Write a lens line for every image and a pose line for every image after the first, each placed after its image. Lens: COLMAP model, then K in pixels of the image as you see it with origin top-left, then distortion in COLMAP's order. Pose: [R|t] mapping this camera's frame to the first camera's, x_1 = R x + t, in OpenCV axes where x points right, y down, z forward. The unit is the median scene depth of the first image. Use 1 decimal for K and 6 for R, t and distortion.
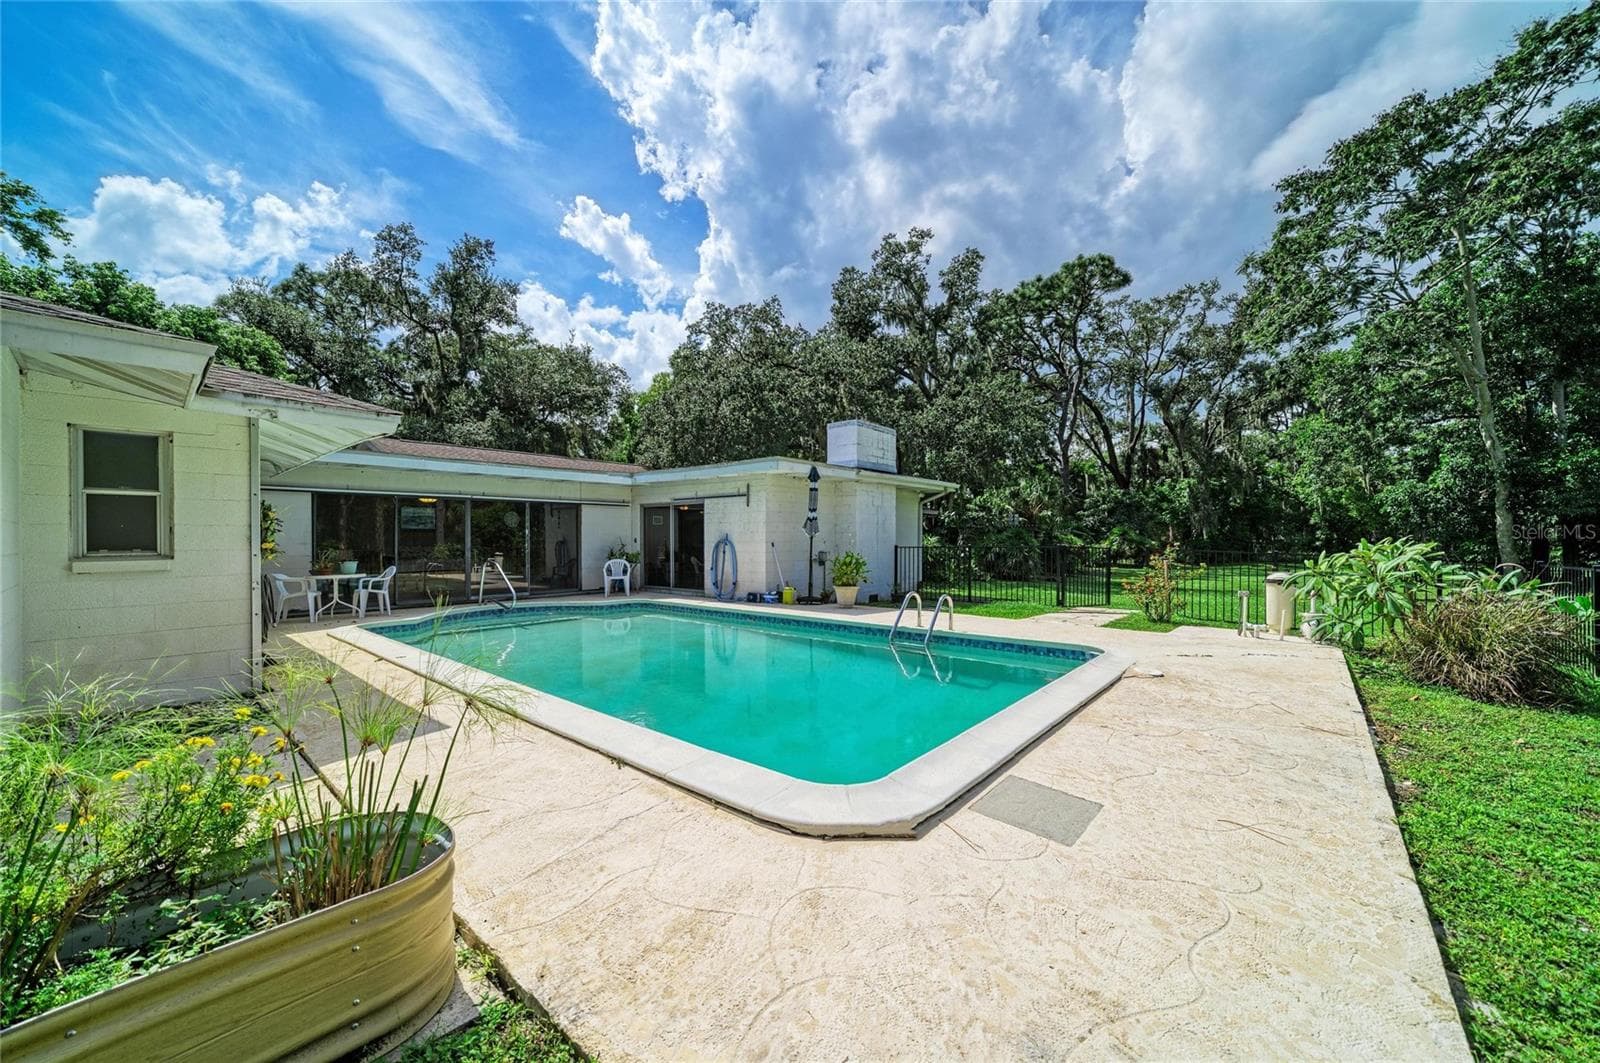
lens RADIAL K [[580.4, 0, 798.9], [0, 580.4, 540.0], [0, 0, 1]] dist [-0.015824, 0.000512]
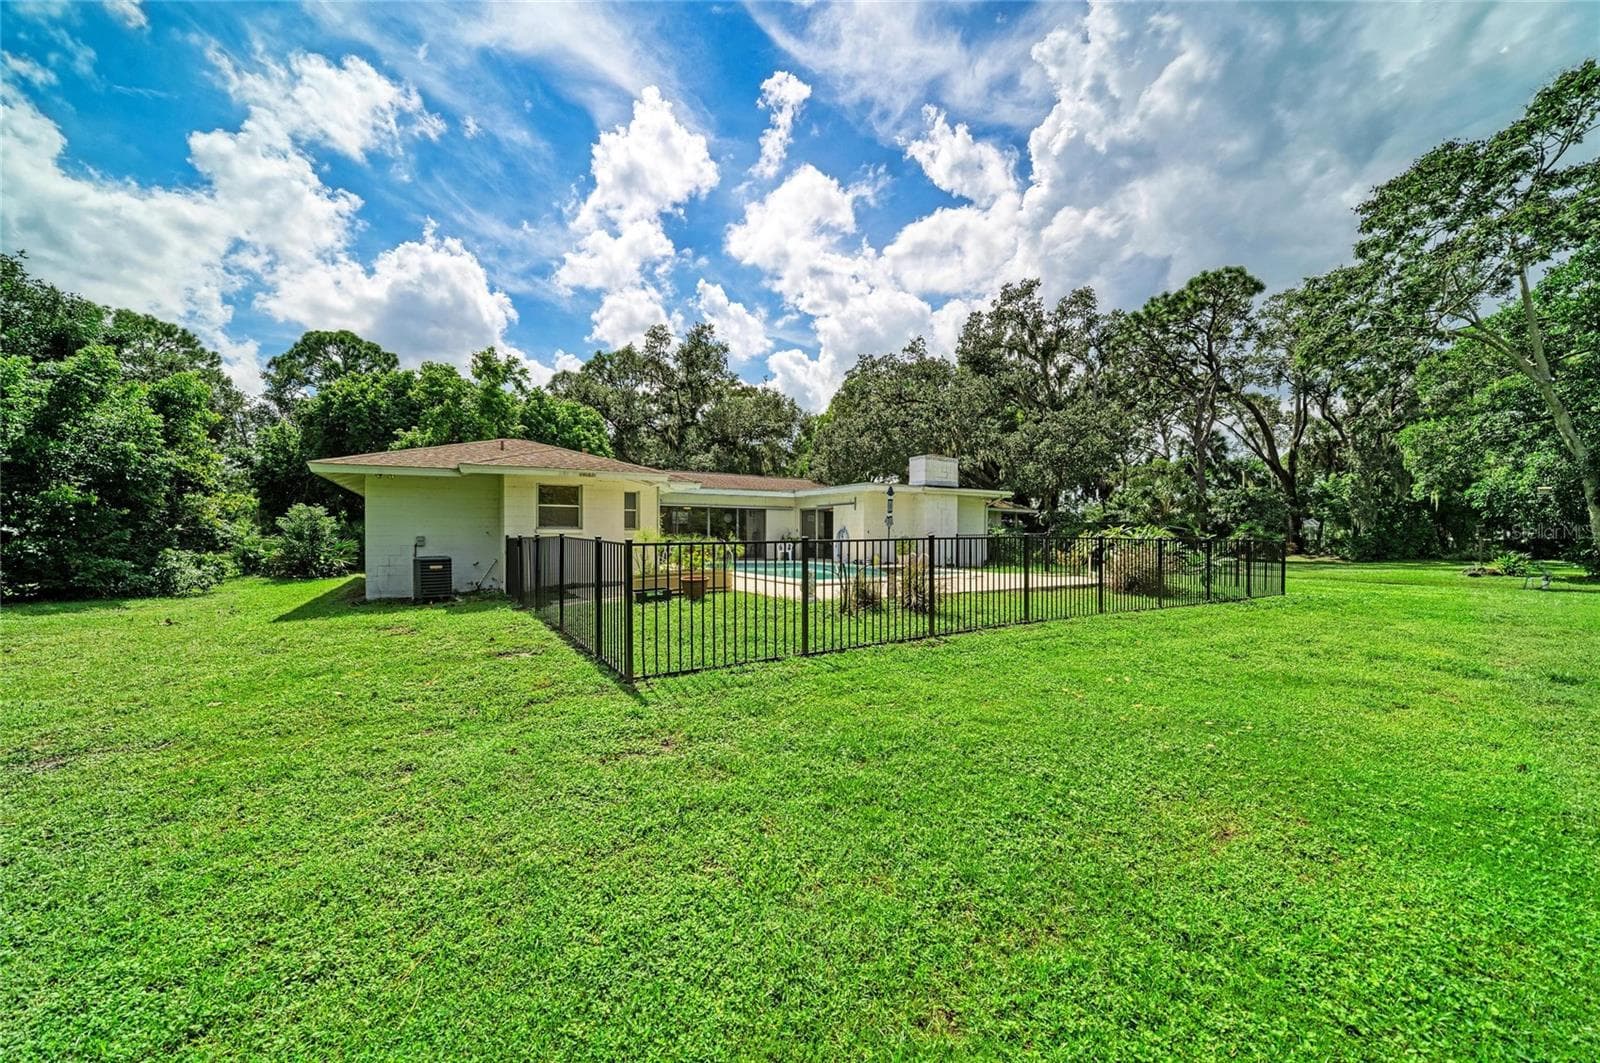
lens RADIAL K [[580.4, 0, 798.9], [0, 580.4, 540.0], [0, 0, 1]] dist [-0.015824, 0.000512]
pose [[0.948662, 0.007729, -0.316198, 0.140387], [-0.007067, 0.999970, 0.003239, 0.012629], [0.316213, -0.000838, 0.948688, -0.323659]]
